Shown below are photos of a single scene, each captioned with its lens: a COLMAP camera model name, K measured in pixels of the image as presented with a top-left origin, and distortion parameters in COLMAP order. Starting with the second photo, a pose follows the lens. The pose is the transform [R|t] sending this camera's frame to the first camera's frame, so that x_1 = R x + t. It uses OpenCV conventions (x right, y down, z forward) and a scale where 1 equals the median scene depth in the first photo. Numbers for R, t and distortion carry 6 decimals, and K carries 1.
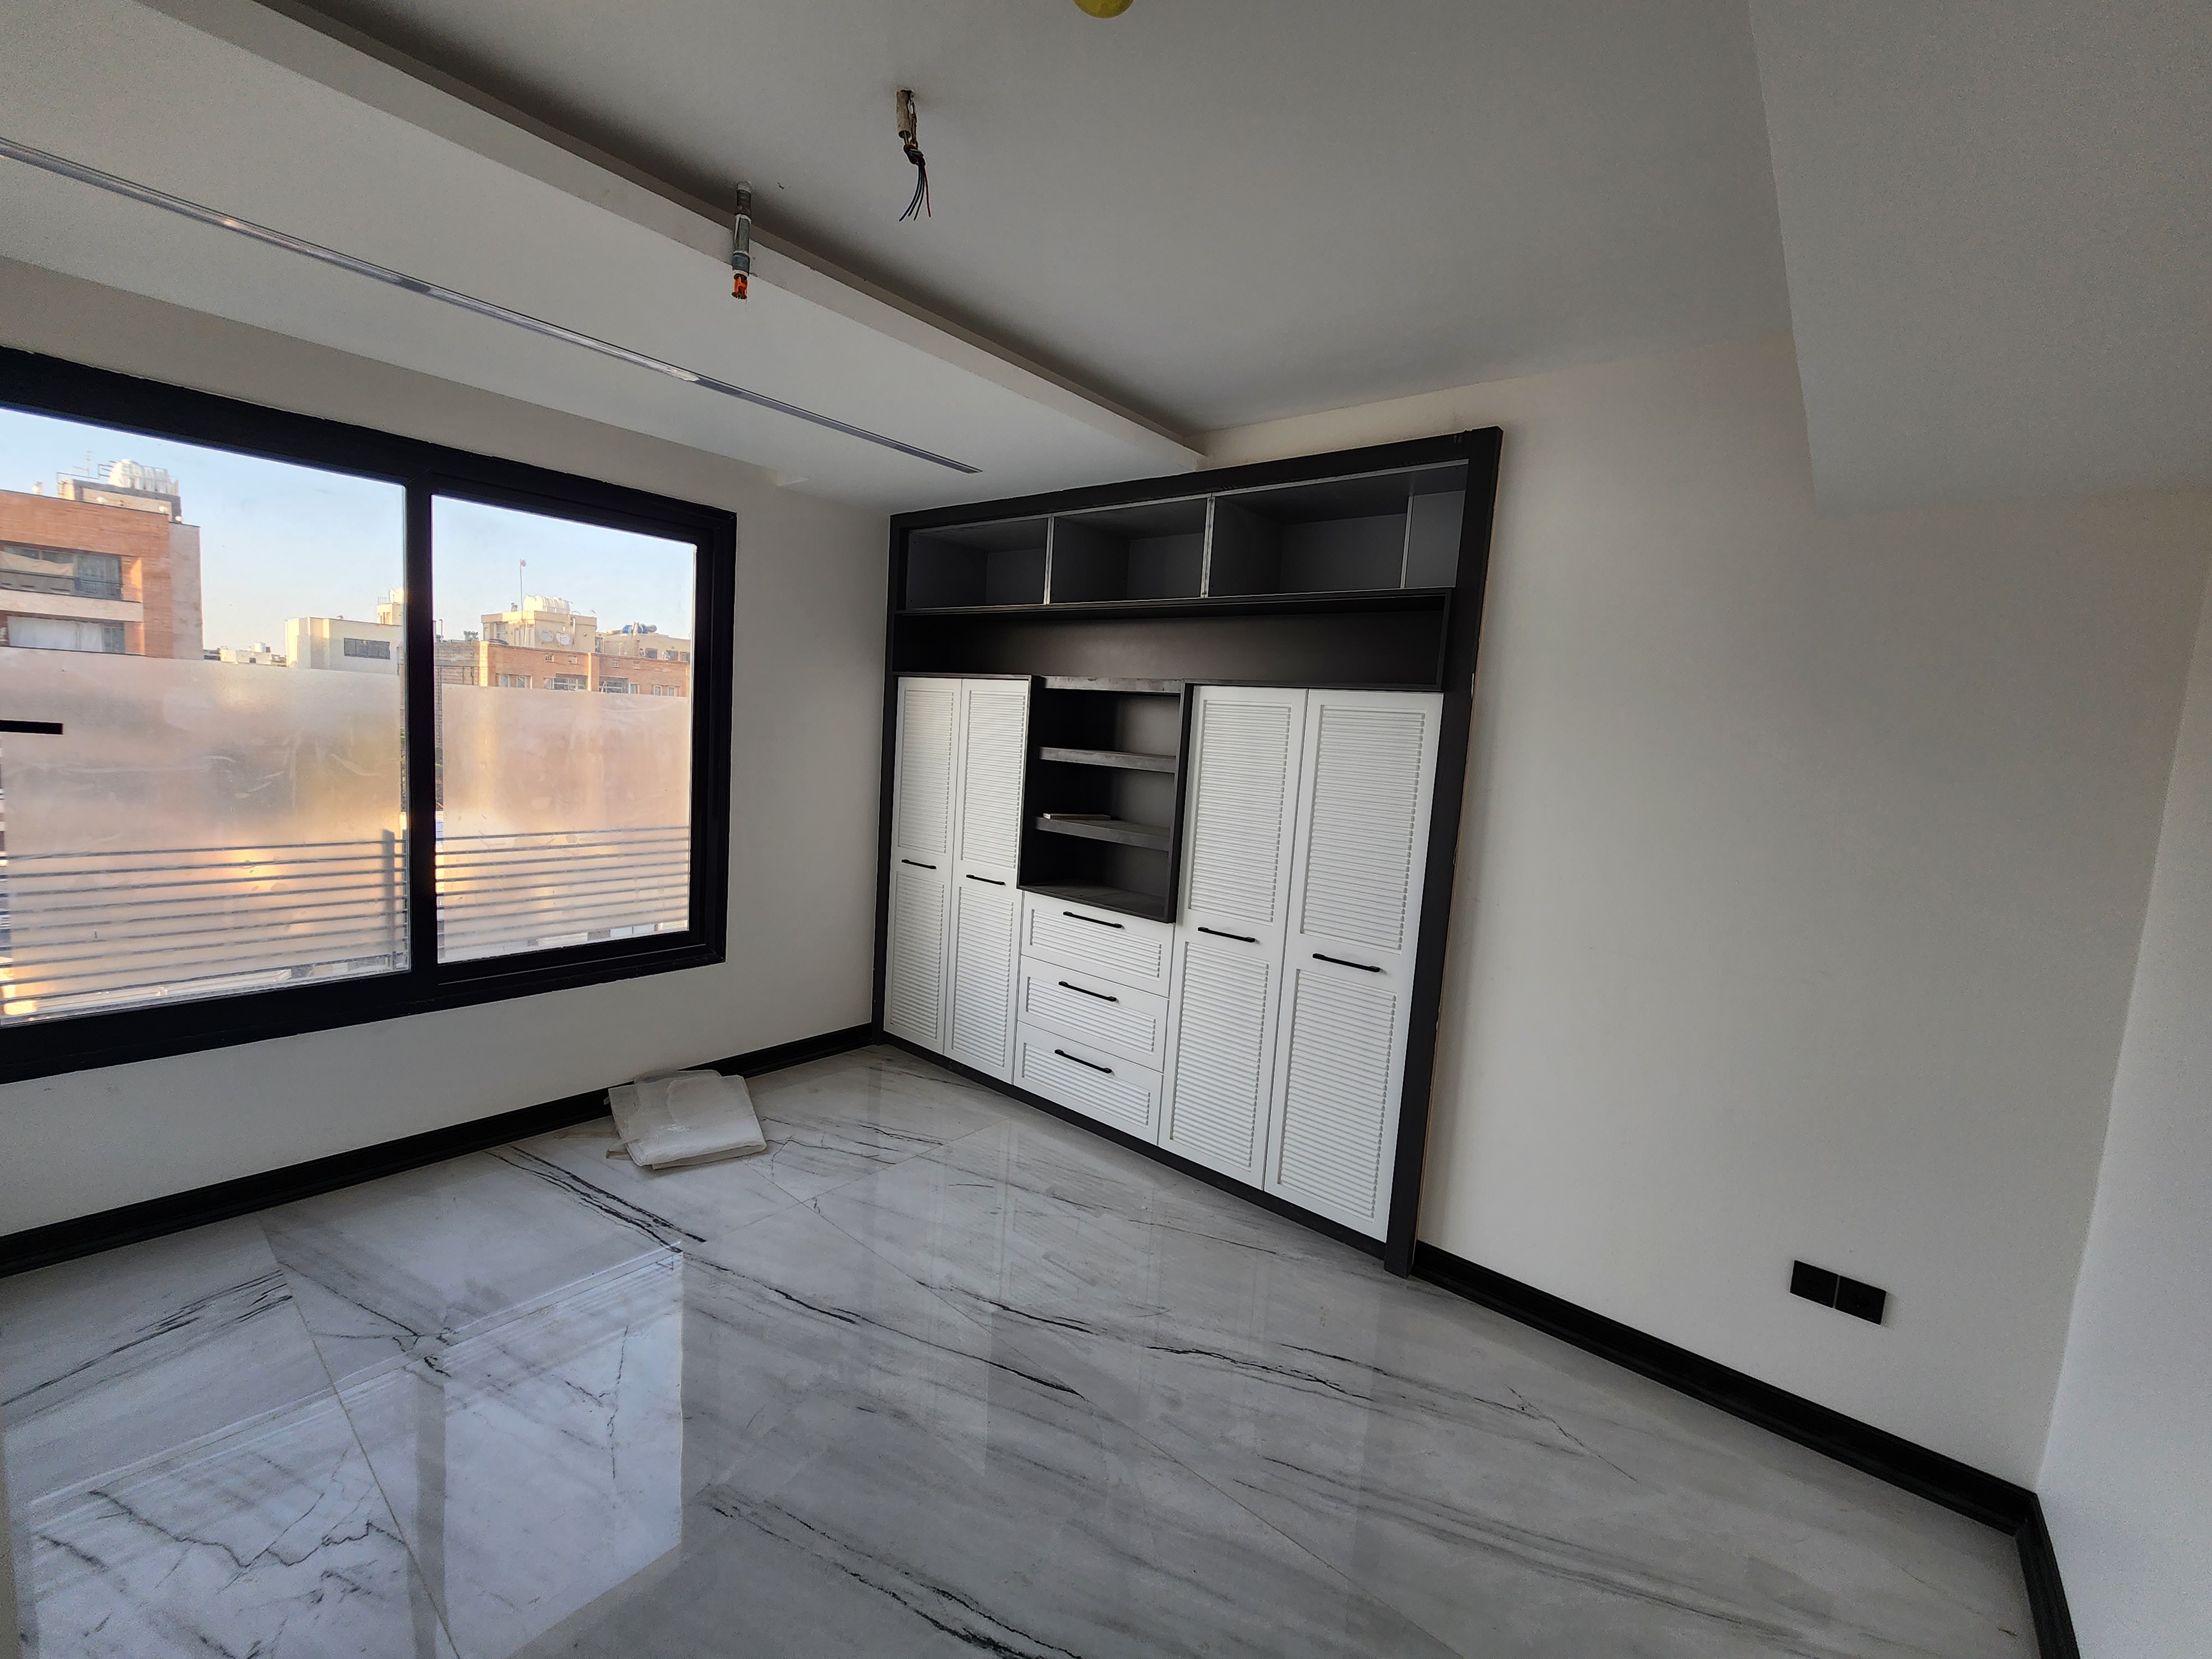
lens RADIAL K [[913.8, 0, 1106.0], [0, 913.8, 829.5], [0, 0, 1]] dist [-0.001036, -0.000117]
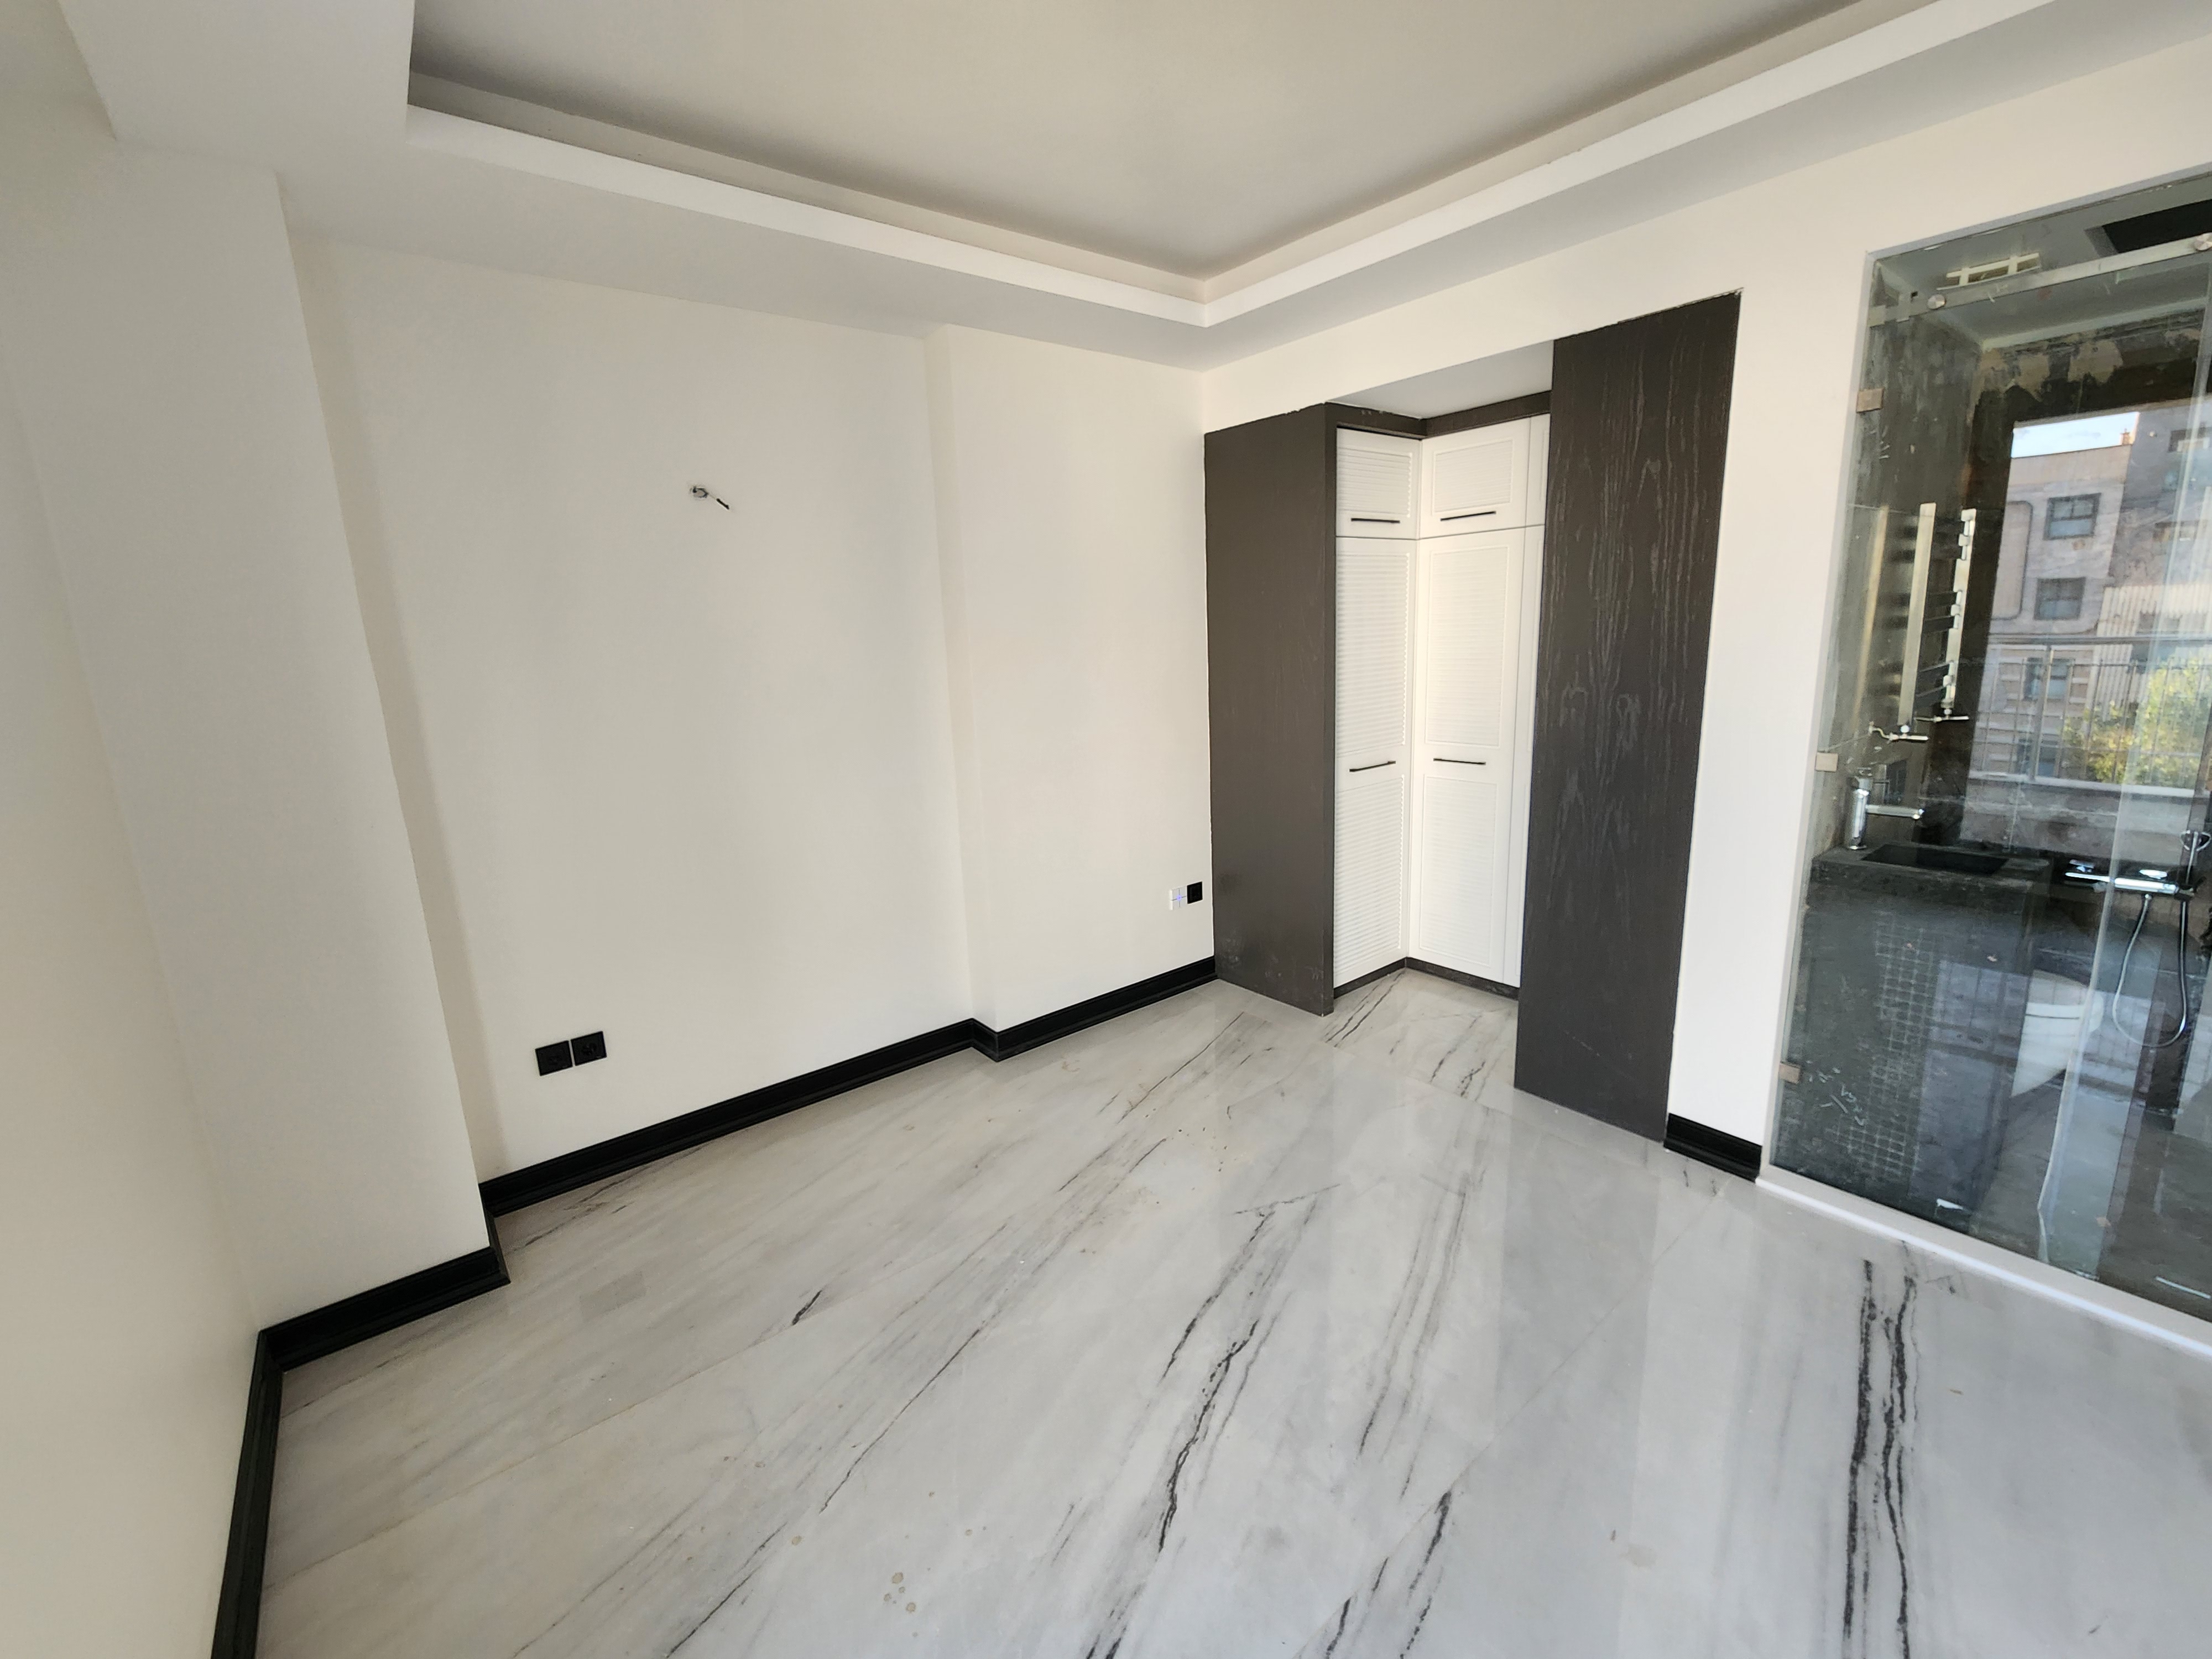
lens RADIAL K [[913.8, 0, 1106.0], [0, 913.8, 829.5], [0, 0, 1]] dist [-0.001036, -0.000117]
pose [[0.195990, -0.281620, 0.939297, -0.445297], [0.167838, 0.953373, 0.250820, -0.083910], [-0.966136, 0.108491, 0.234118, 0.886925]]
